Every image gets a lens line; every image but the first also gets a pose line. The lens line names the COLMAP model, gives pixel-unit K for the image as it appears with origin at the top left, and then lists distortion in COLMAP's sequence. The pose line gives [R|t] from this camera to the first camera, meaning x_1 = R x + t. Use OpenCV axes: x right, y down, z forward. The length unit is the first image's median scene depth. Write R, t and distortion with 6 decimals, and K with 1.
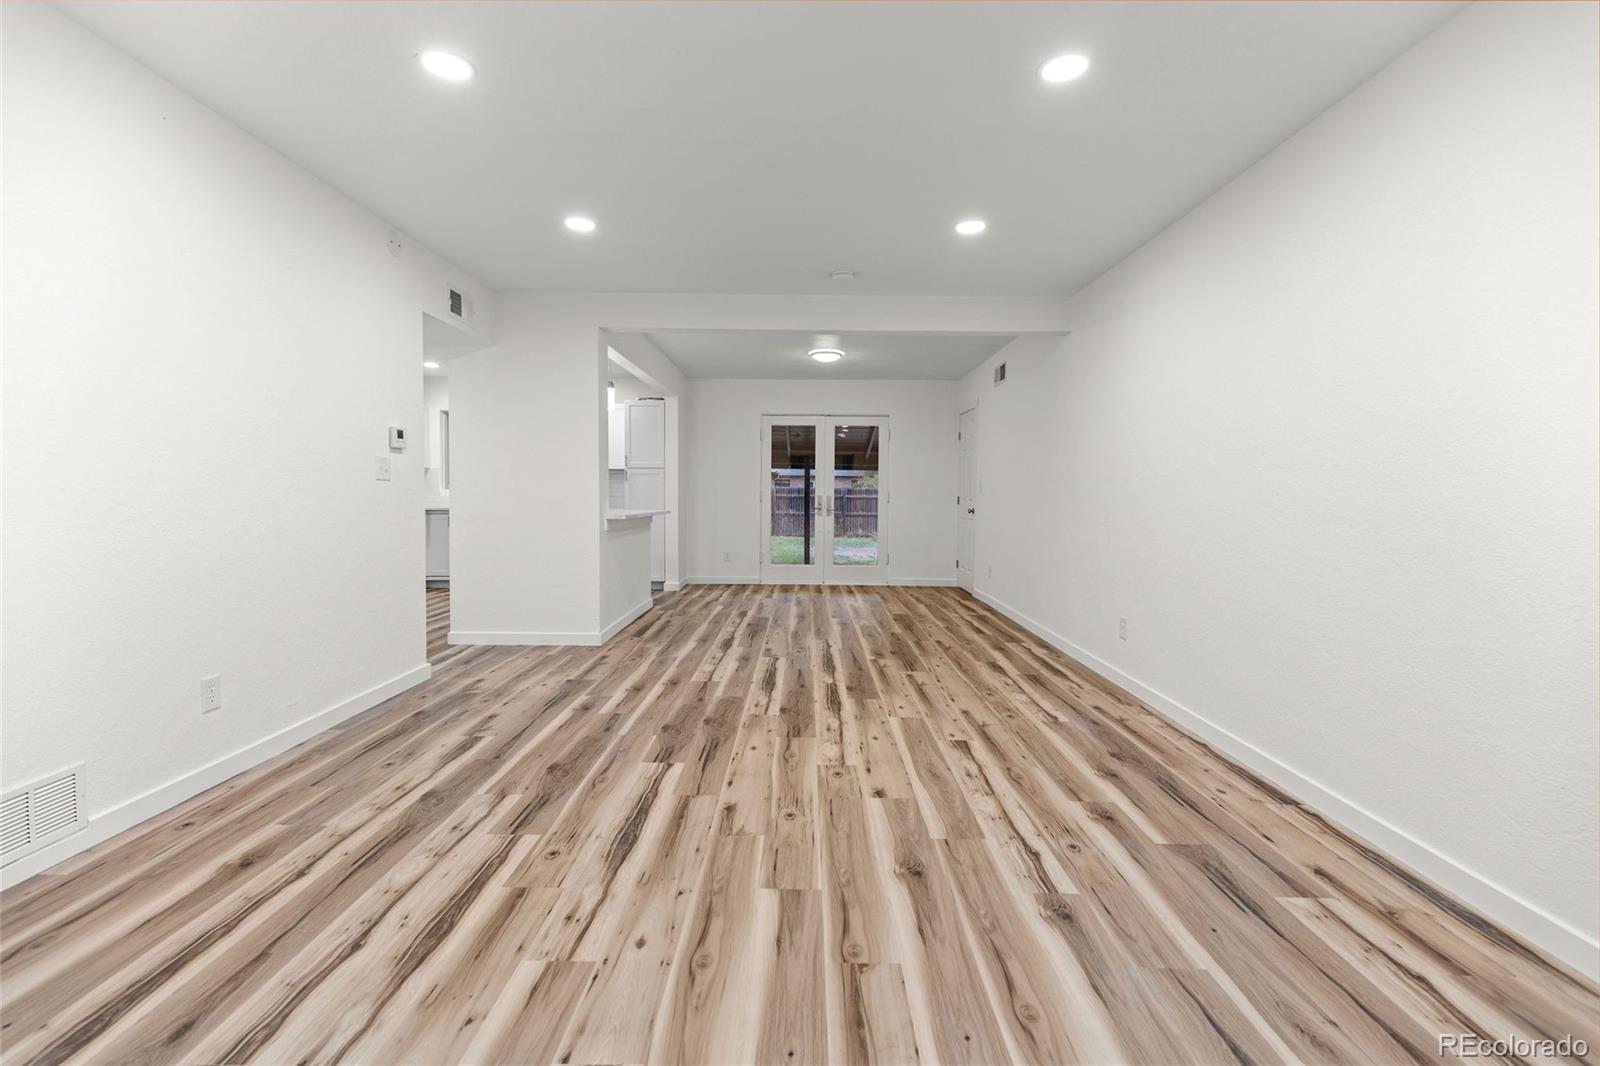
lens RADIAL K [[713.4, 0, 800.3], [0, 713.4, 525.5], [0, 0, 1]] dist [0.006452, -0.000827]
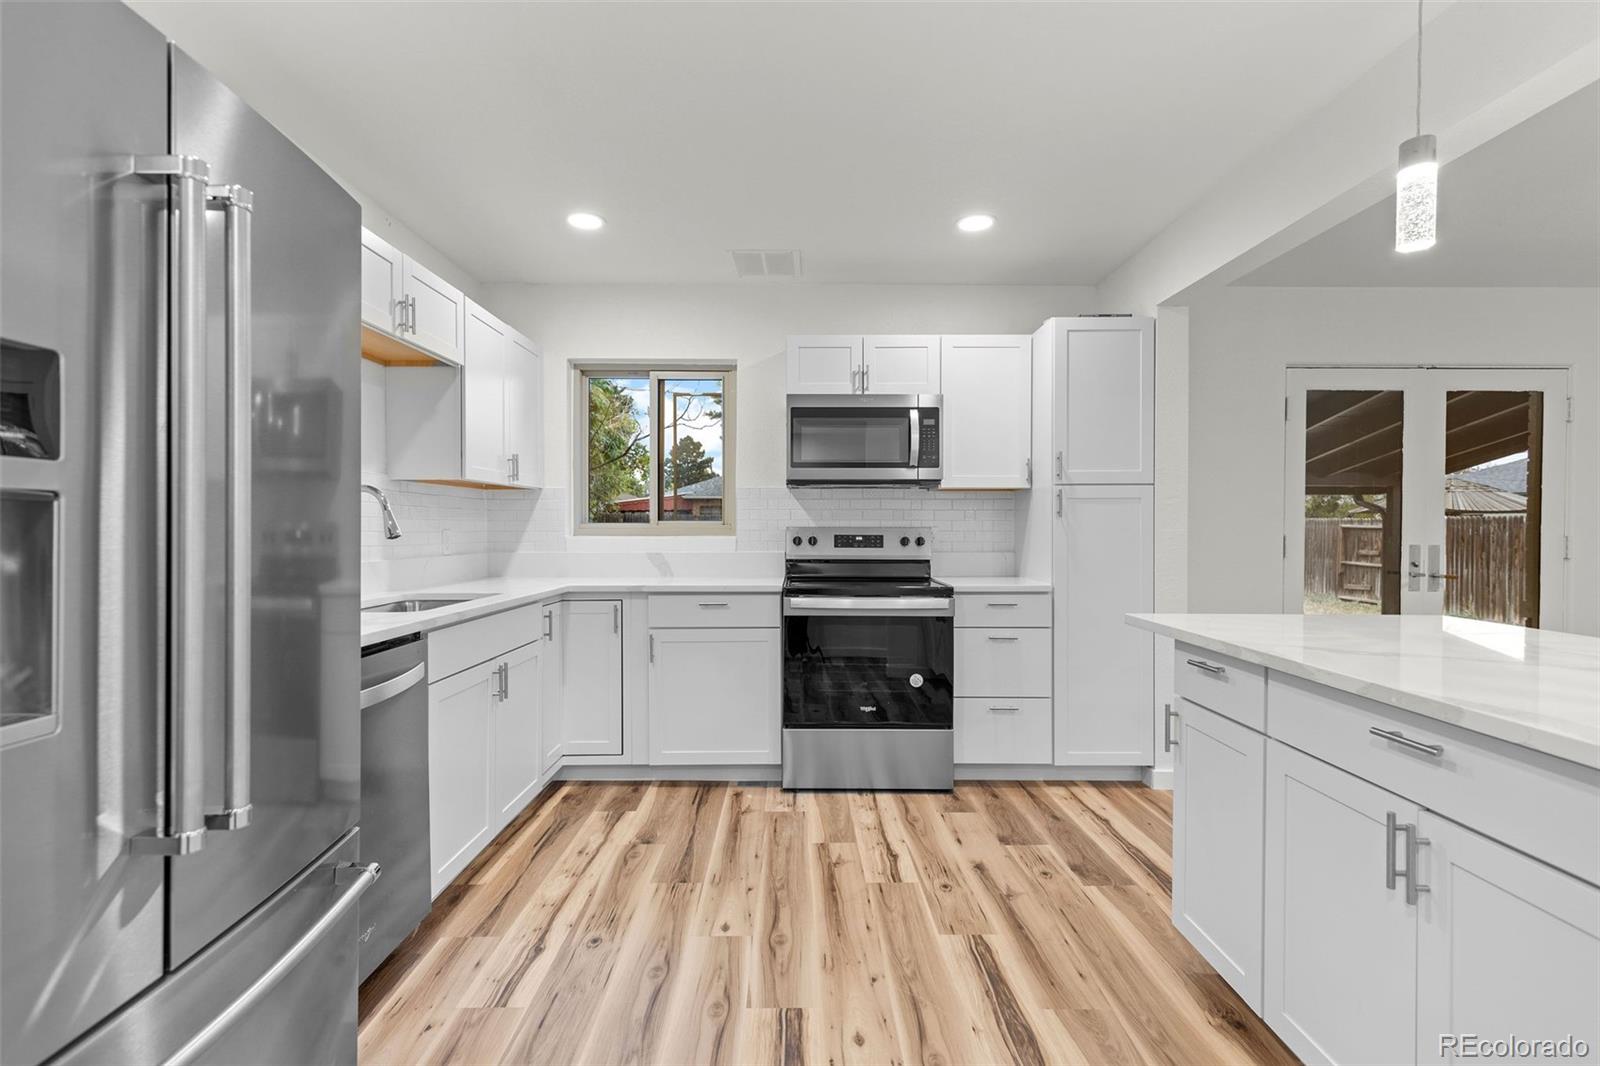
lens RADIAL K [[713.4, 0, 800.3], [0, 713.4, 525.5], [0, 0, 1]] dist [0.006452, -0.000827]
pose [[0.999885, -0.005646, 0.014091, -1.005820], [0.006181, 0.999250, -0.038238, -0.108640], [-0.013865, 0.038321, 0.999169, 1.524110]]
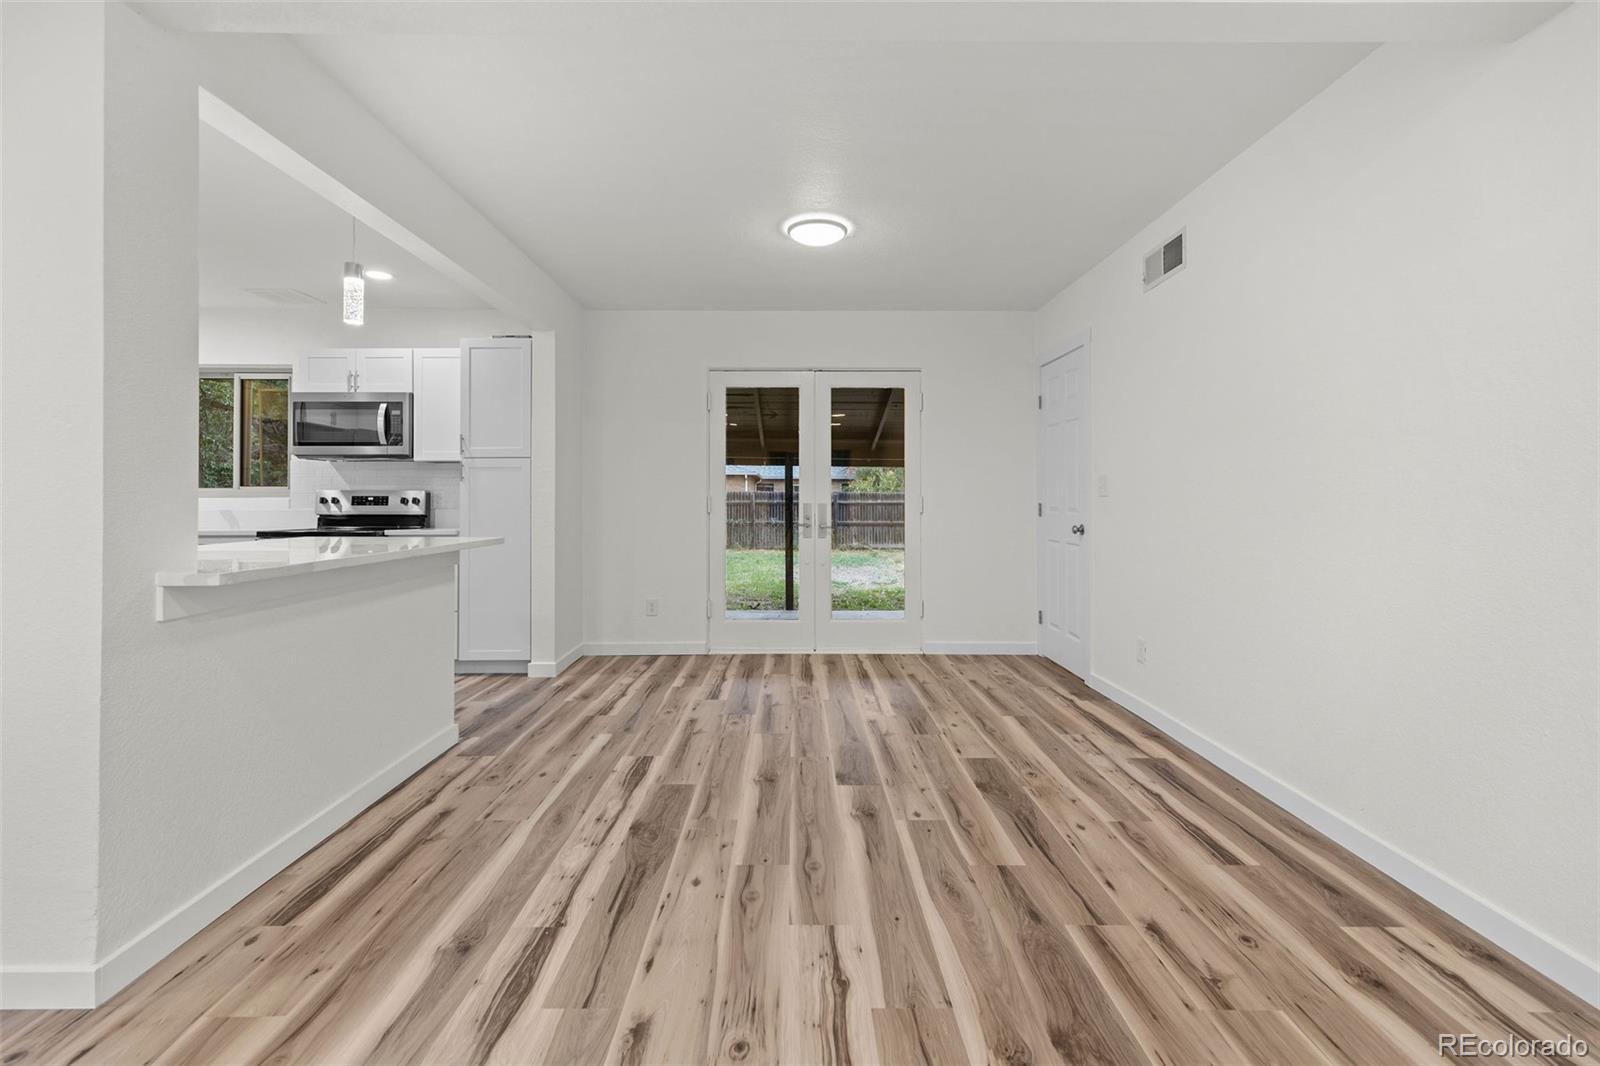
lens RADIAL K [[723.7, 0, 800.6], [0, 723.7, 495.4], [0, 0, 1]] dist [0.002312, -0.000169]
pose [[0.999789, -0.007792, 0.019017, 0.028734], [0.008707, 0.998785, -0.048500, -0.053207], [-0.018616, 0.048655, 0.998642, 1.086169]]
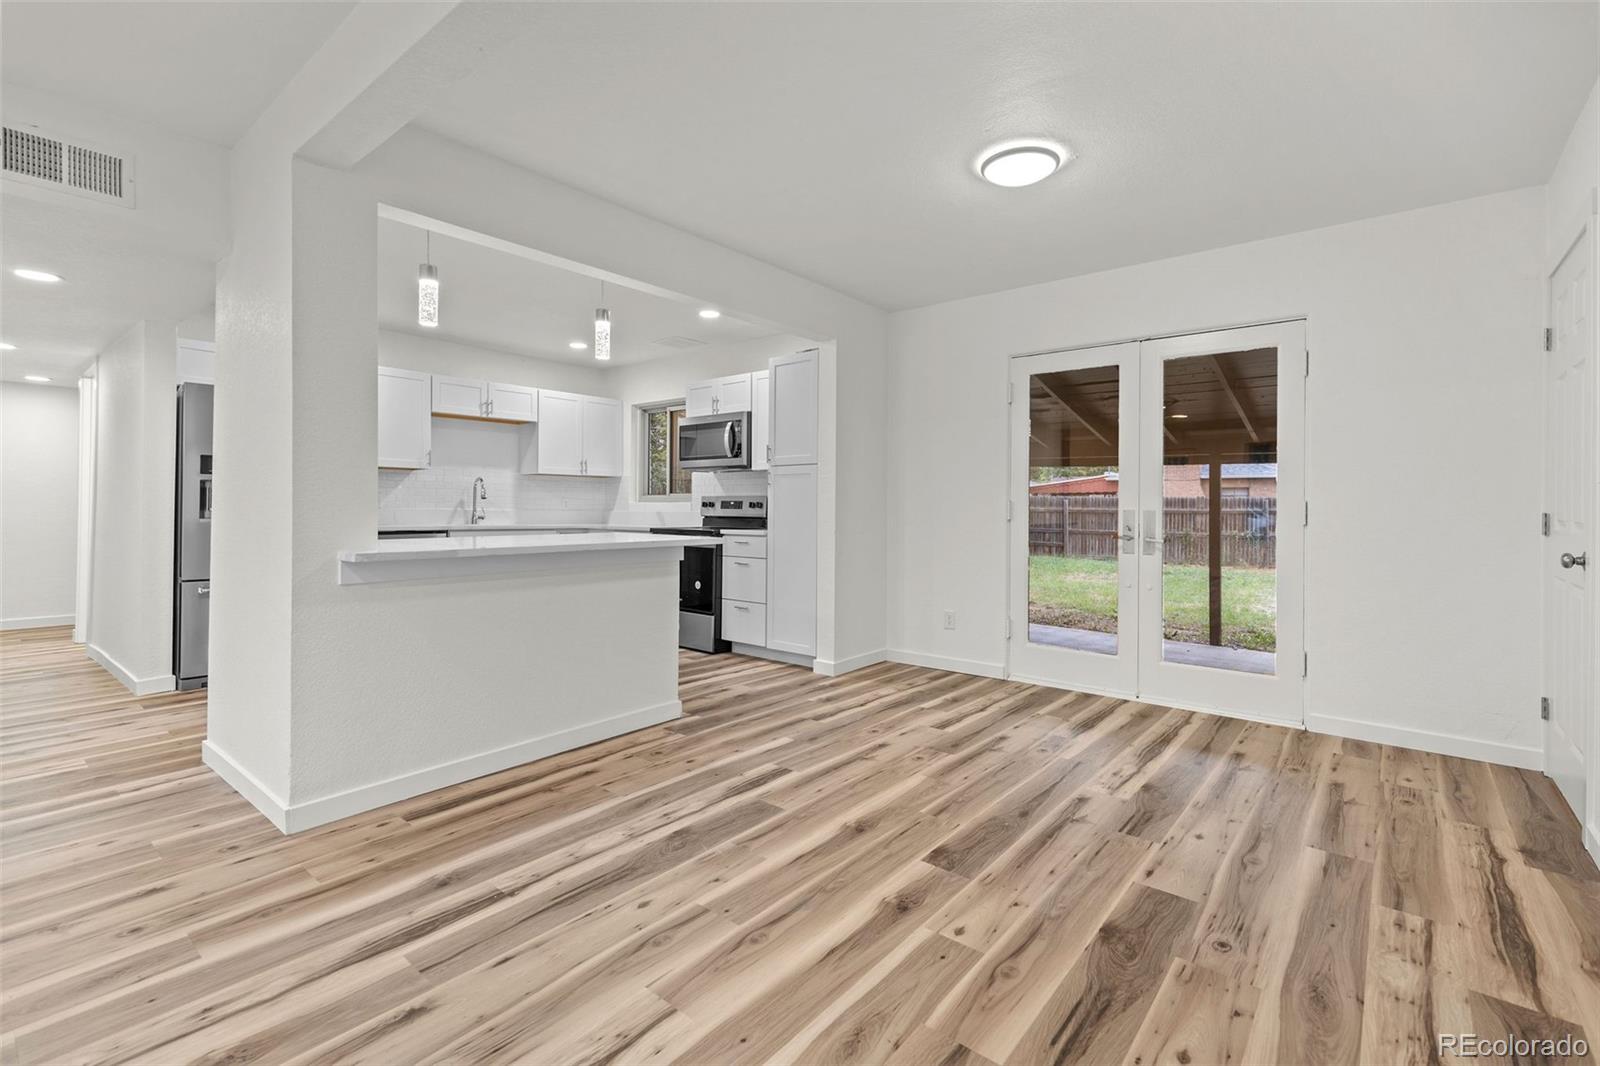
lens RADIAL K [[720.6, 0, 799.7], [0, 720.6, 508.7], [0, 0, 1]] dist [0.004470, -0.000891]
pose [[0.774777, -0.000940, -0.632233, 0.442776], [-0.026080, 0.999100, -0.033445, -0.058640], [0.631696, 0.042401, 0.774056, 1.351423]]
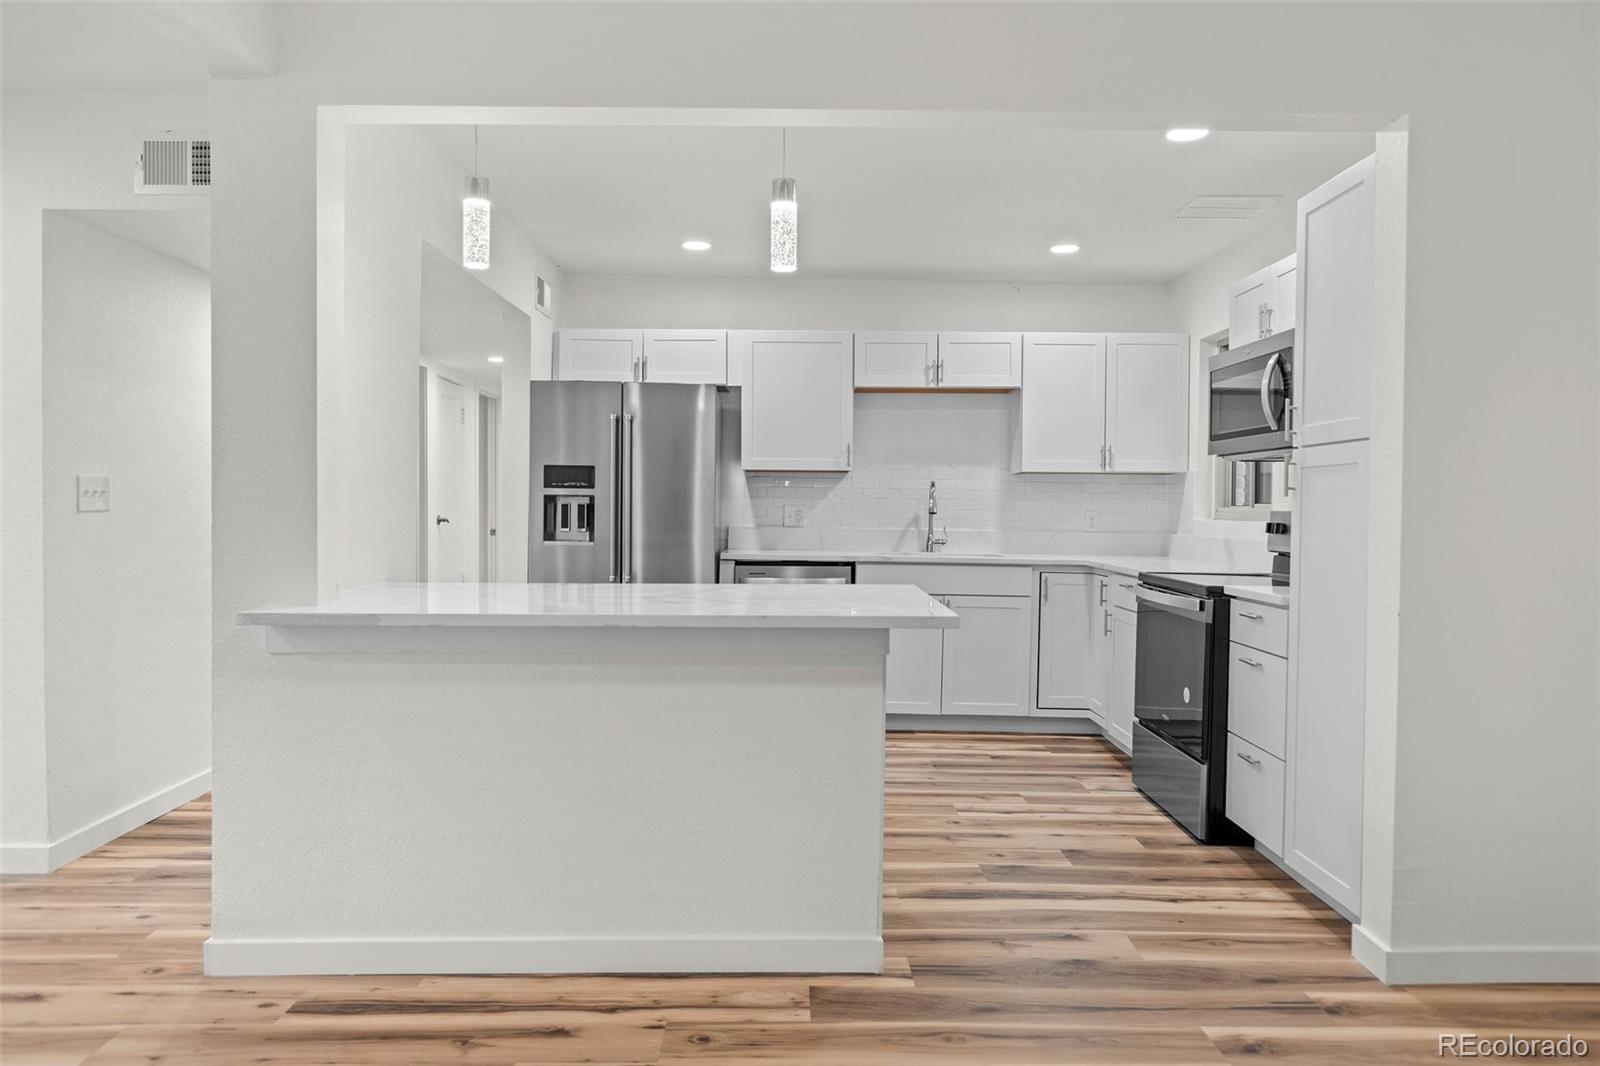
lens RADIAL K [[1055.7, 0, 797.2], [0, 1055.7, 525.7], [0, 0, 1]] dist [-0.003761, 0.001244]
pose [[0.017393, 0.013507, -0.999758, 0.392109], [-0.047513, 0.998790, 0.012667, -0.119730], [0.998719, 0.047281, 0.018014, 2.049432]]
